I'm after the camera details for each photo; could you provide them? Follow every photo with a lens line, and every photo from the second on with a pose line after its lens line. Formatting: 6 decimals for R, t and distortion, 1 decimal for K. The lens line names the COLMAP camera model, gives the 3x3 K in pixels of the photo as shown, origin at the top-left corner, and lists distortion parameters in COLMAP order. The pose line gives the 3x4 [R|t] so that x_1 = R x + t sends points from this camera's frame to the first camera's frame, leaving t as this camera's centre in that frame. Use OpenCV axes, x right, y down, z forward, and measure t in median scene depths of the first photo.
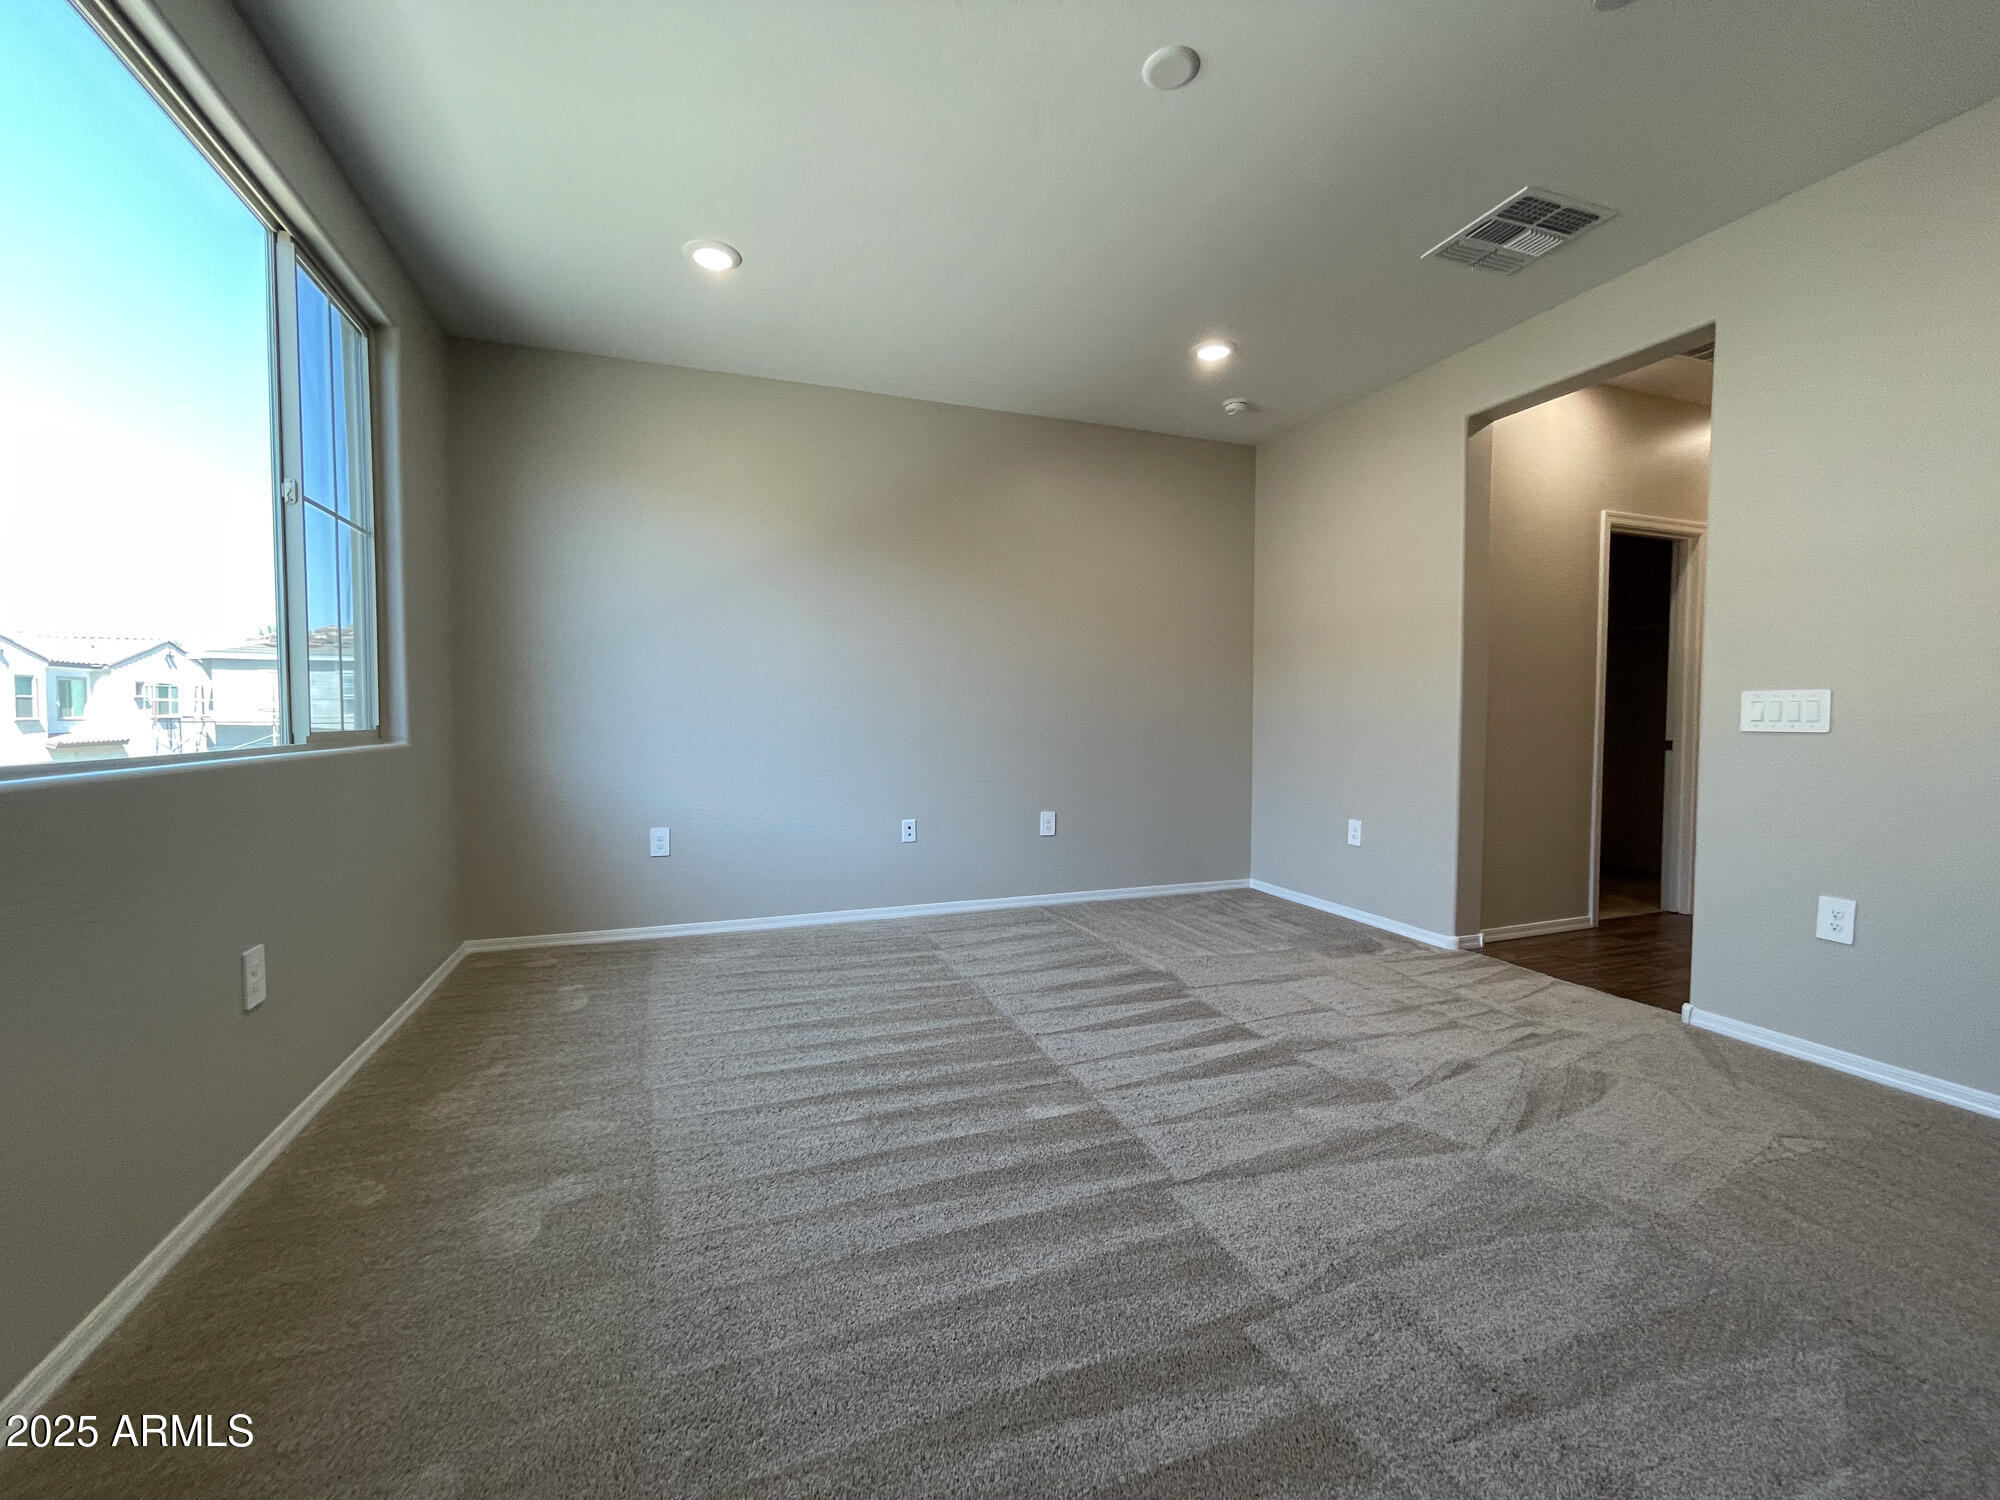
lens RADIAL K [[812.1, 0, 996.7], [0, 812.1, 751.8], [0, 0, 1]] dist [-0.004729, 0.001594]
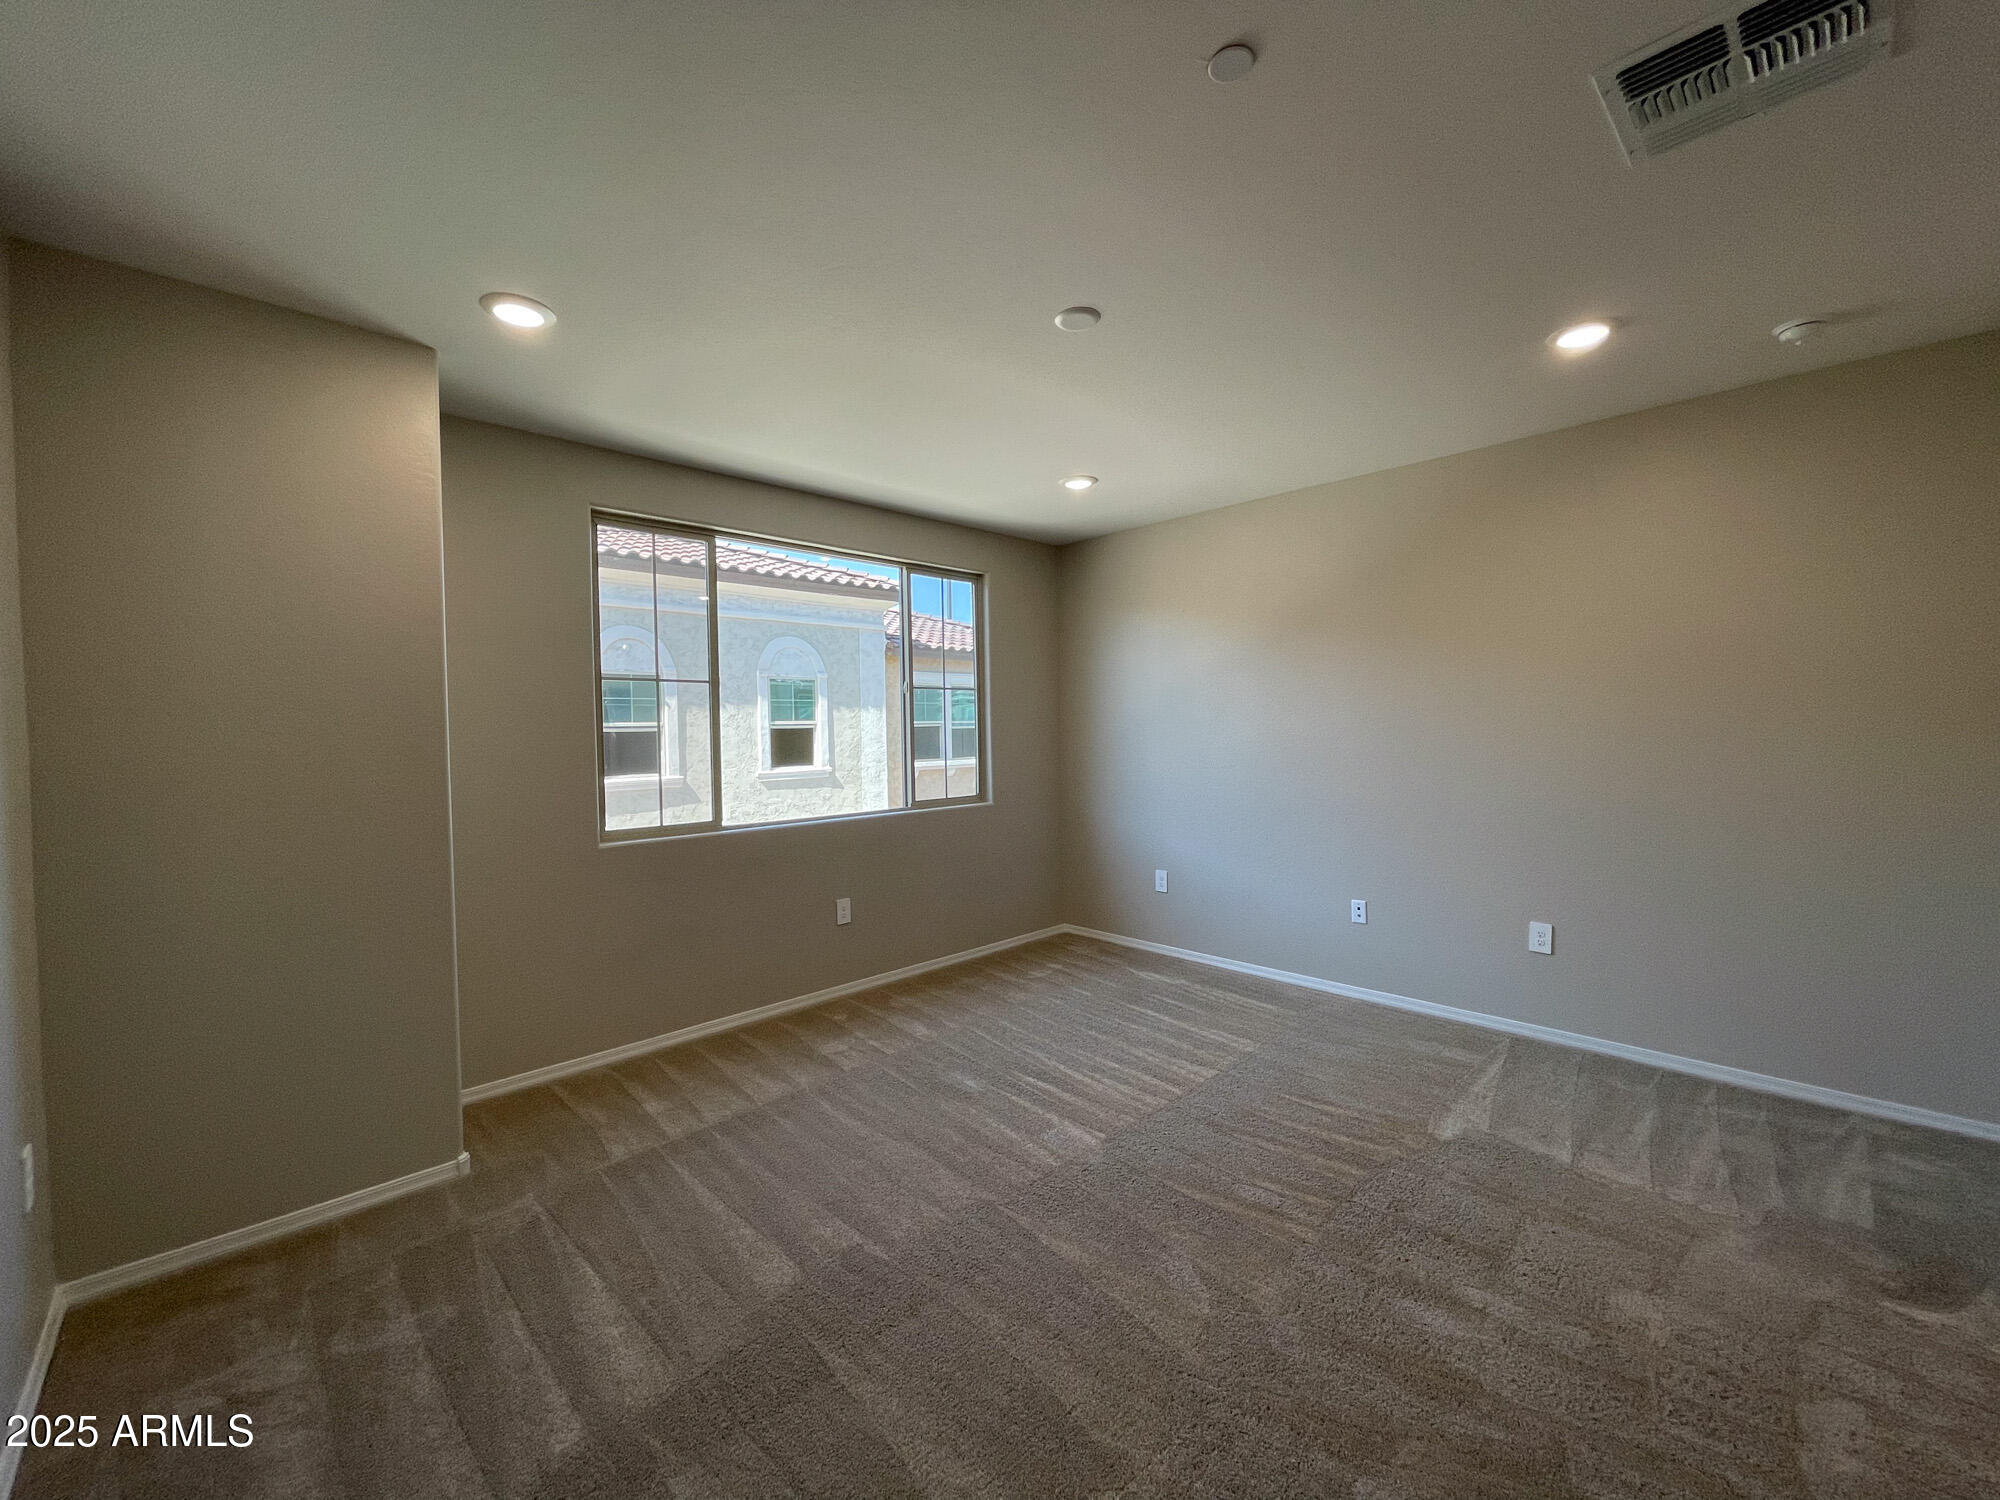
lens RADIAL K [[812.1, 0, 1005.9], [0, 812.1, 748.9], [0, 0, 1]] dist [-0.004729, 0.001594]
pose [[0.410931, 0.018509, -0.911479, 0.706767], [-0.027685, 0.999586, 0.007817, -0.111392], [0.911246, 0.022022, 0.411273, 0.222732]]
